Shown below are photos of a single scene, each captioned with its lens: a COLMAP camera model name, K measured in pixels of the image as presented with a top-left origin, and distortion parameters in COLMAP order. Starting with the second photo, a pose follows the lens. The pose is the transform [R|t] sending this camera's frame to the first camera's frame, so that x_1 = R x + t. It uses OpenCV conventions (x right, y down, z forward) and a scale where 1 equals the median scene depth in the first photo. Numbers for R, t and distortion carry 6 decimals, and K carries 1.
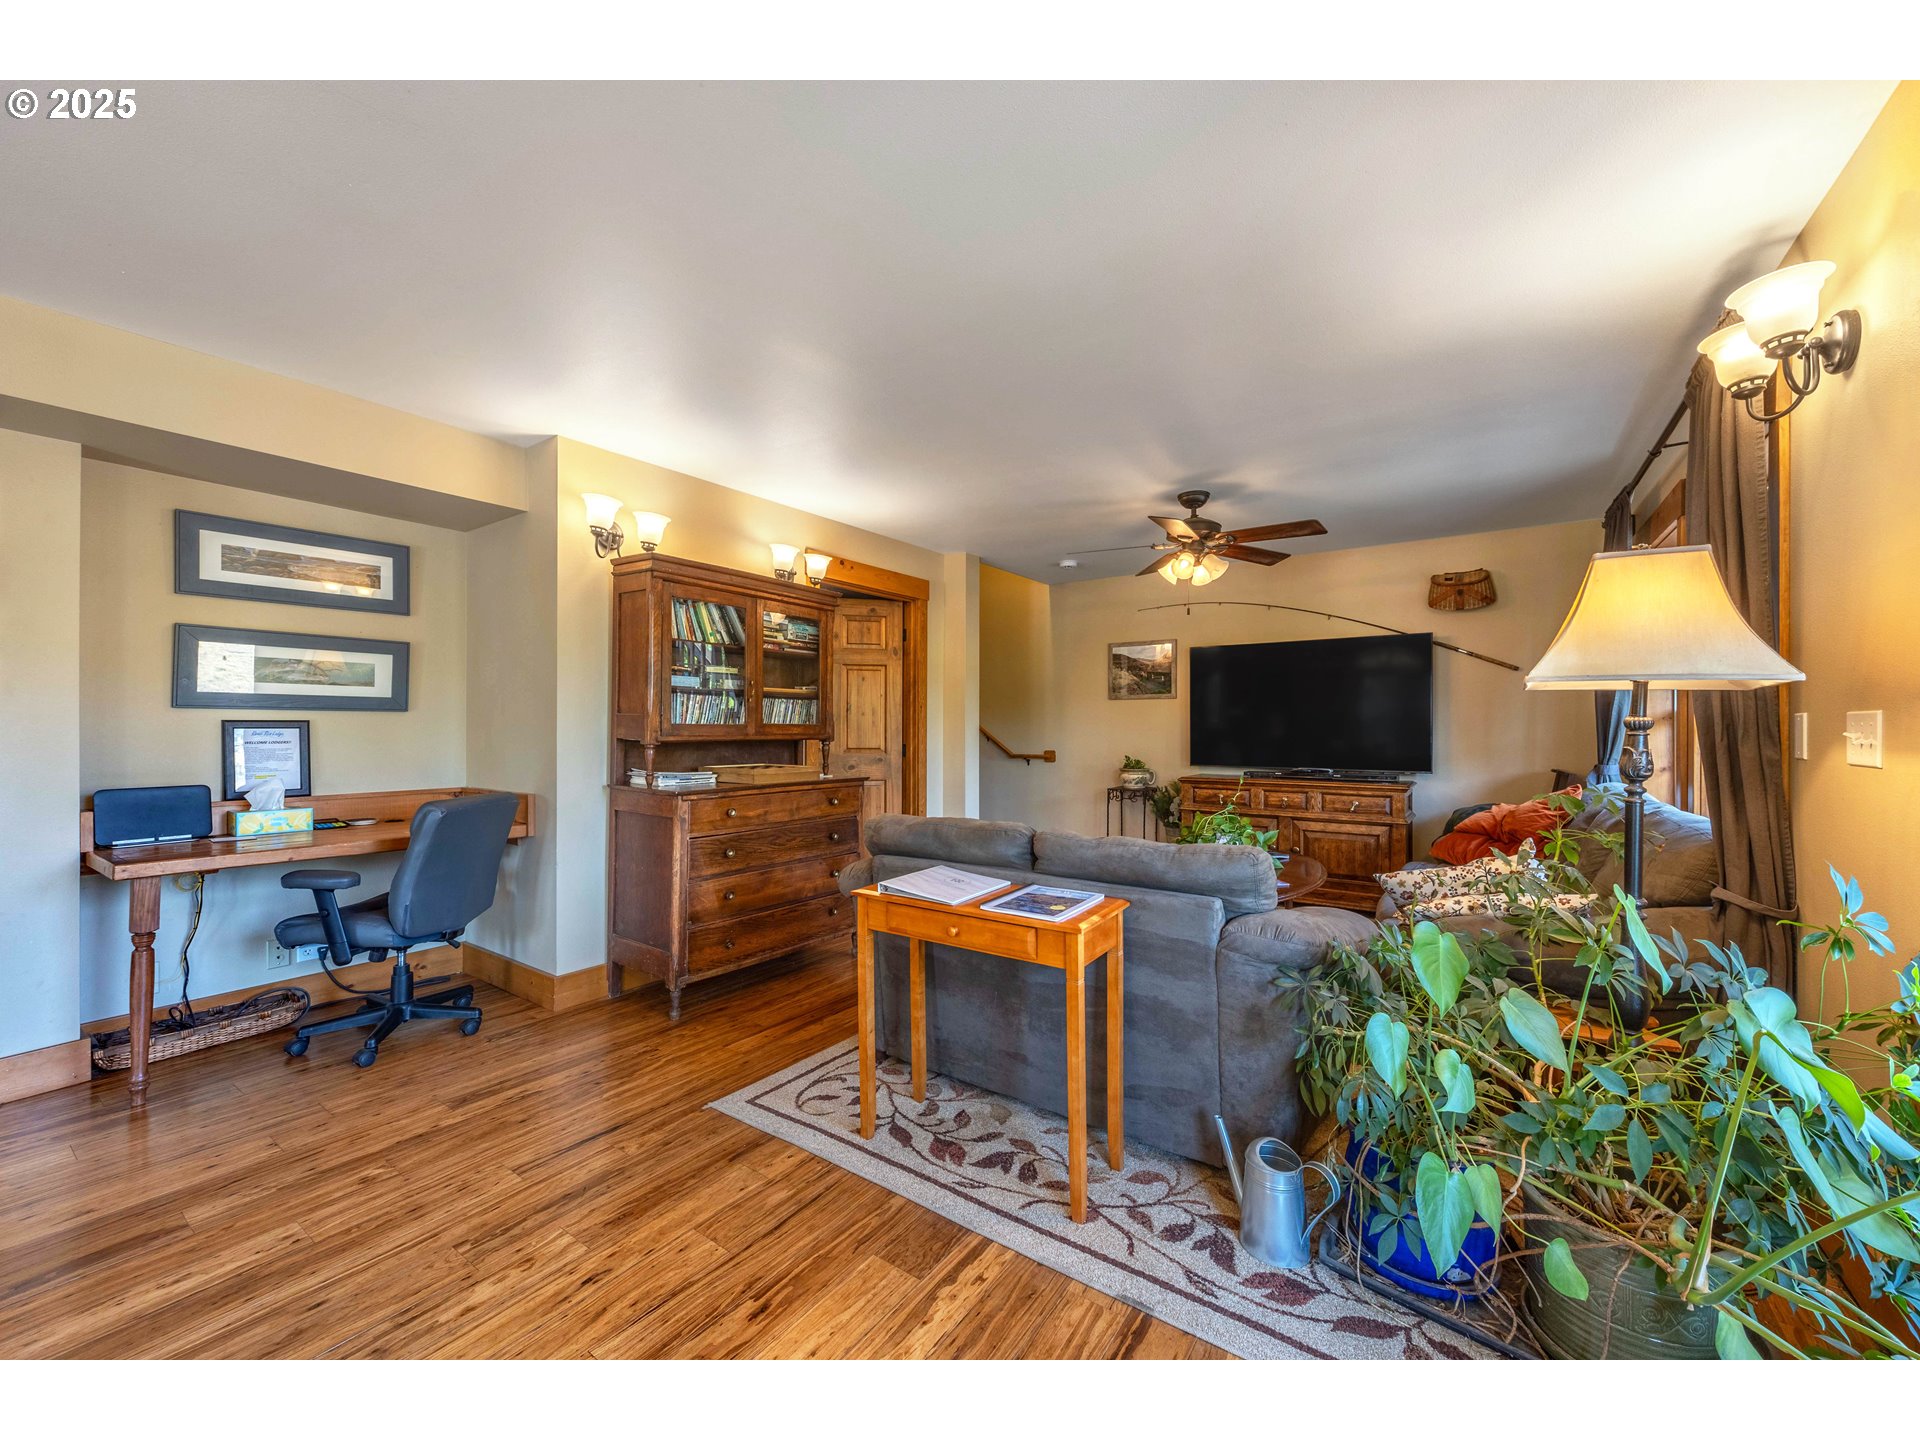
lens RADIAL K [[751.2, 0, 960.0], [0, 751.2, 720.0], [0, 0, 1]] dist [0.000978, 0.000179]
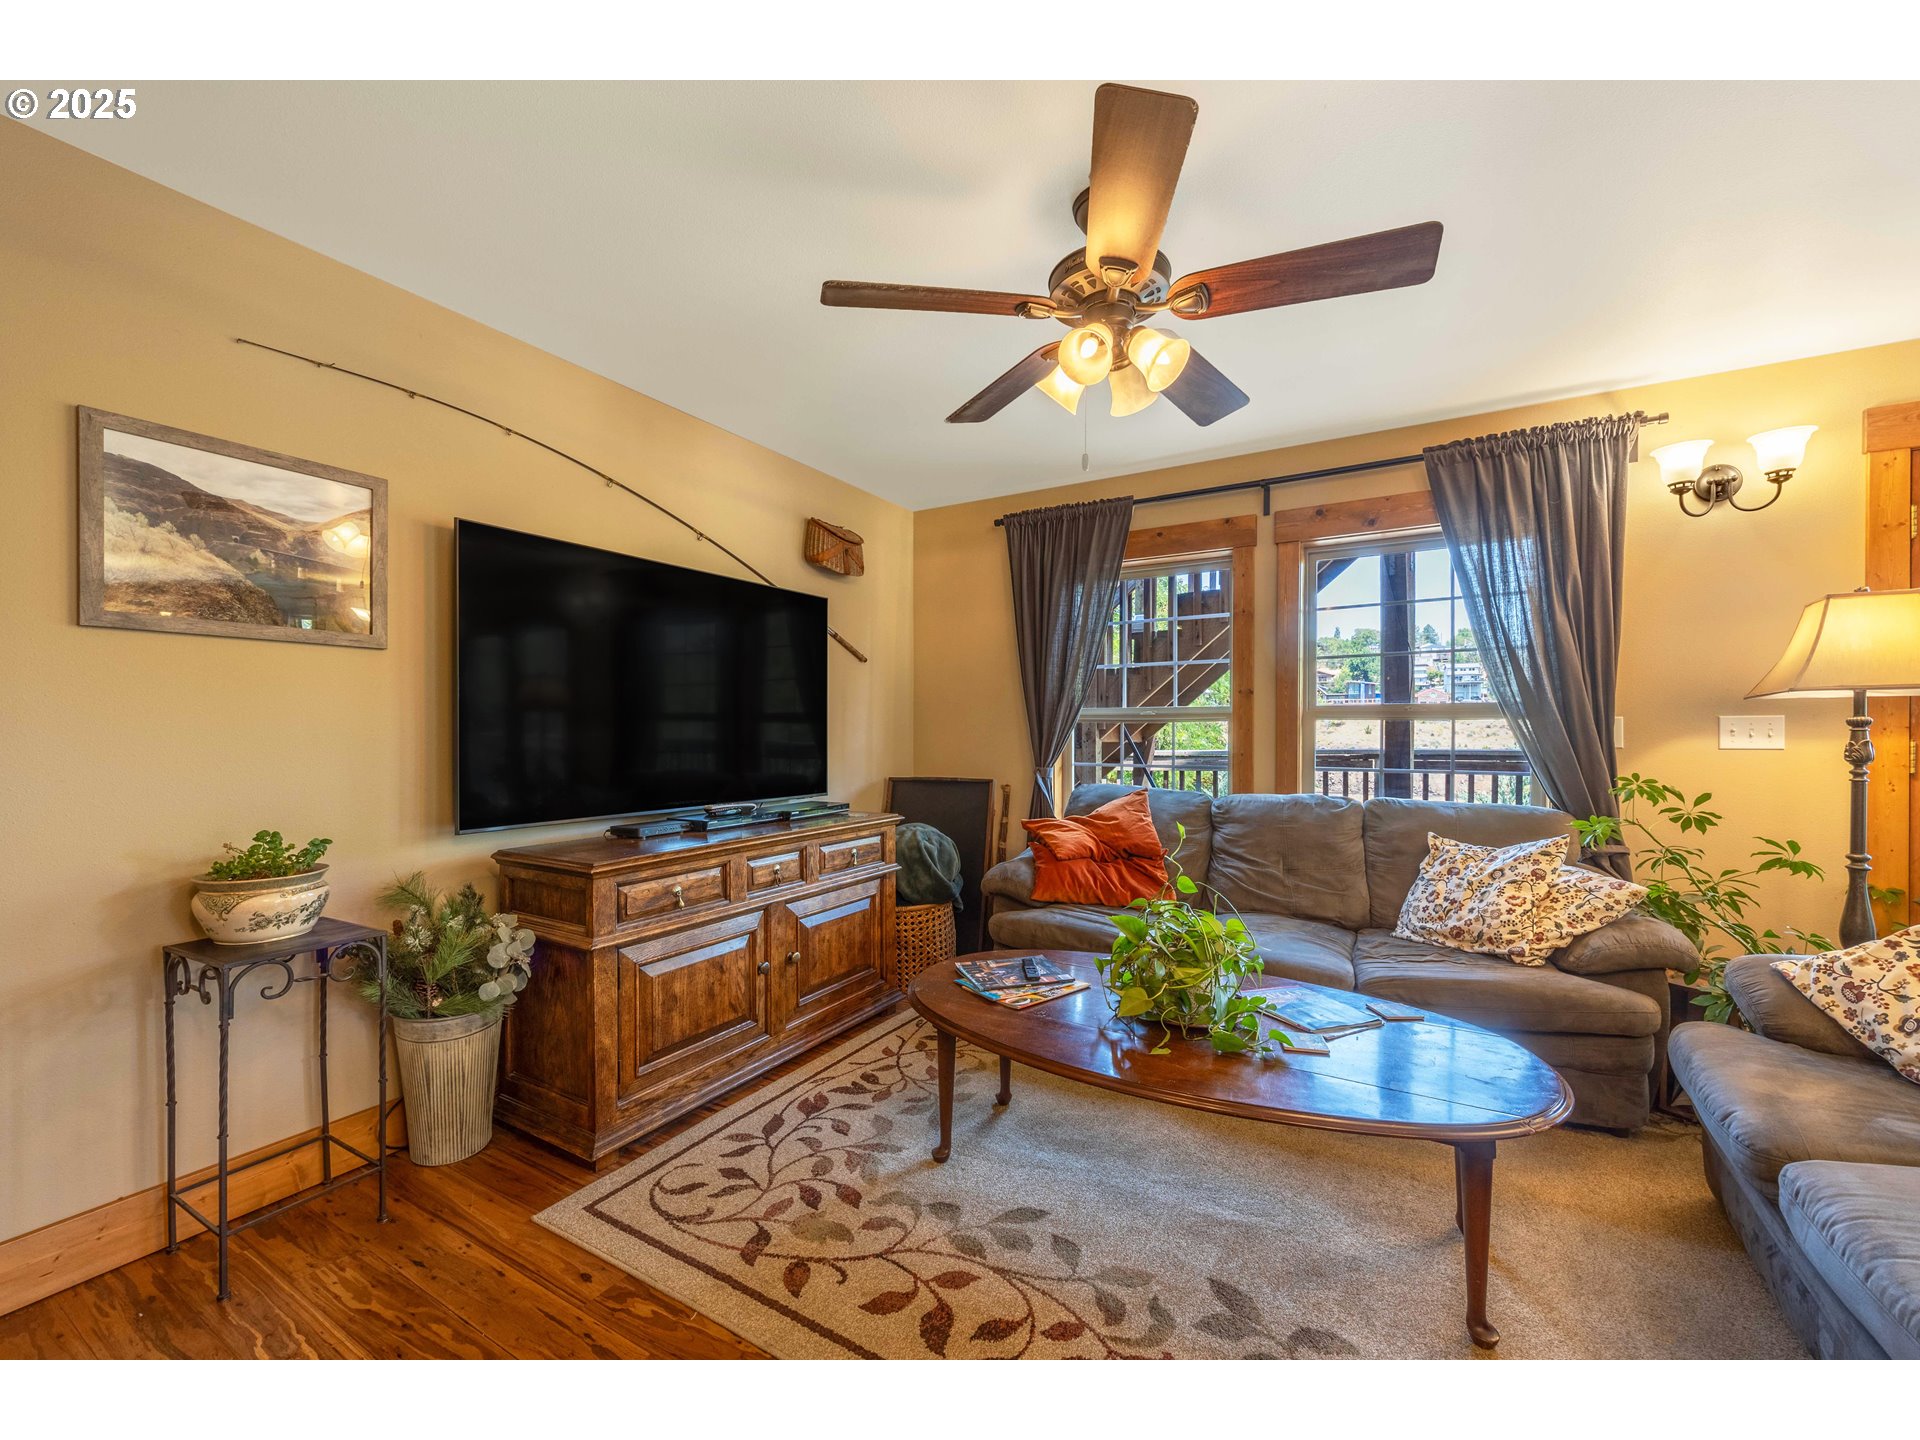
lens RADIAL K [[768.0, 0, 957.2], [0, 768.0, 735.2], [0, 0, 1]] dist [-0.000596, 0.000125]
pose [[-0.077264, -0.006250, 0.996991, -0.111030], [-0.004422, 0.999973, 0.005926, 0.009446], [-0.997001, -0.003951, -0.077290, 0.927167]]
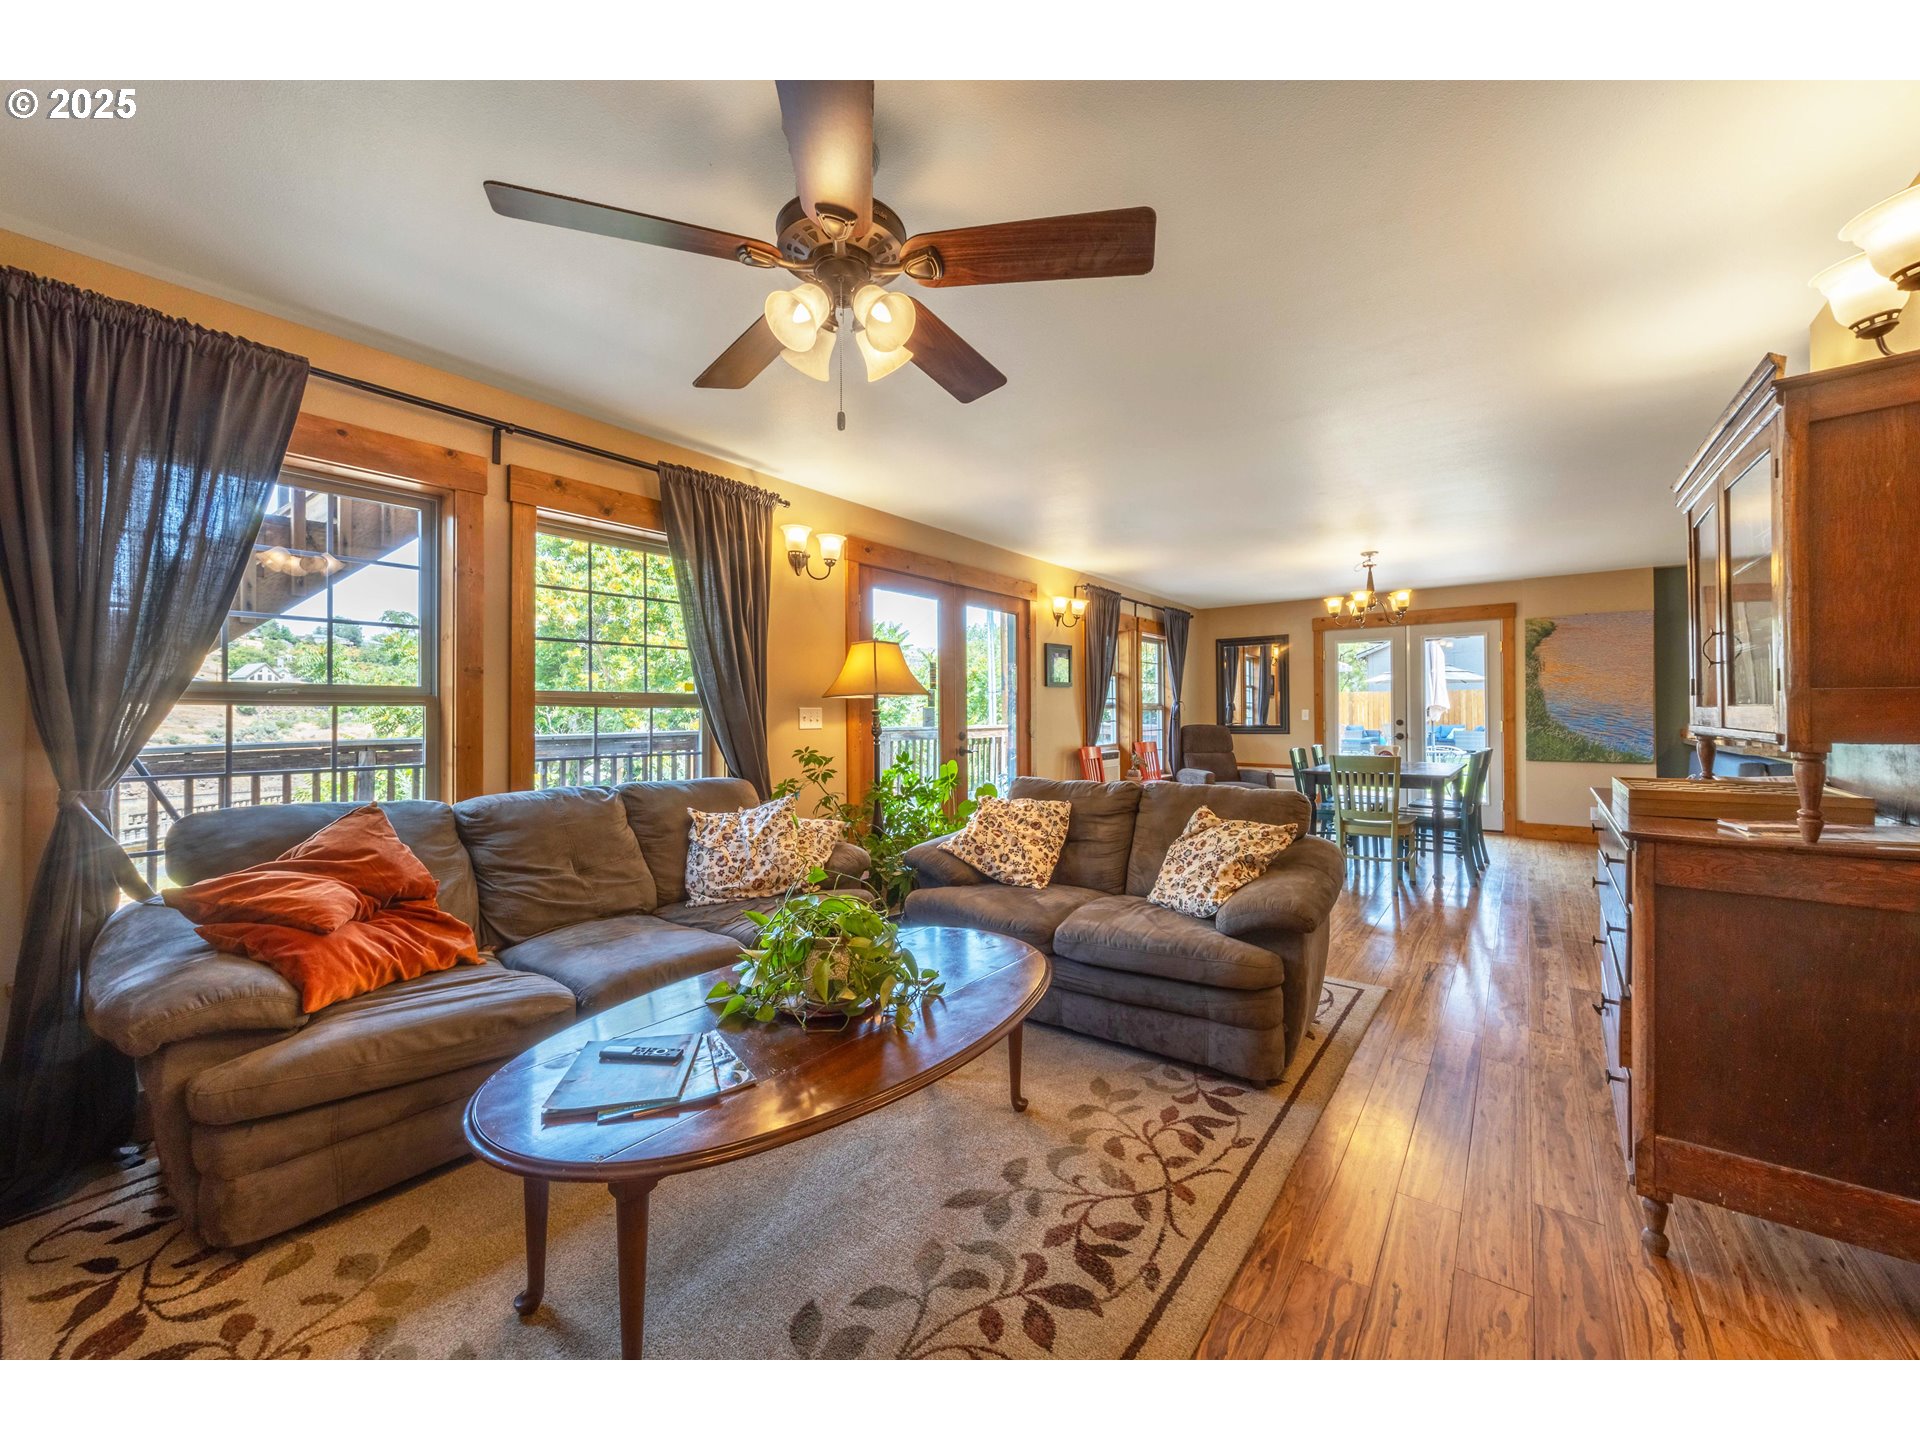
lens RADIAL K [[753.6, 0, 957.3], [0, 753.6, 710.8], [0, 0, 1]] dist [0.000952, -0.003983]
pose [[-0.999463, 0.002978, 0.032646, 0.193347], [0.002562, 0.999915, -0.012770, 0.010934], [-0.032681, -0.012679, -0.999385, 1.160997]]
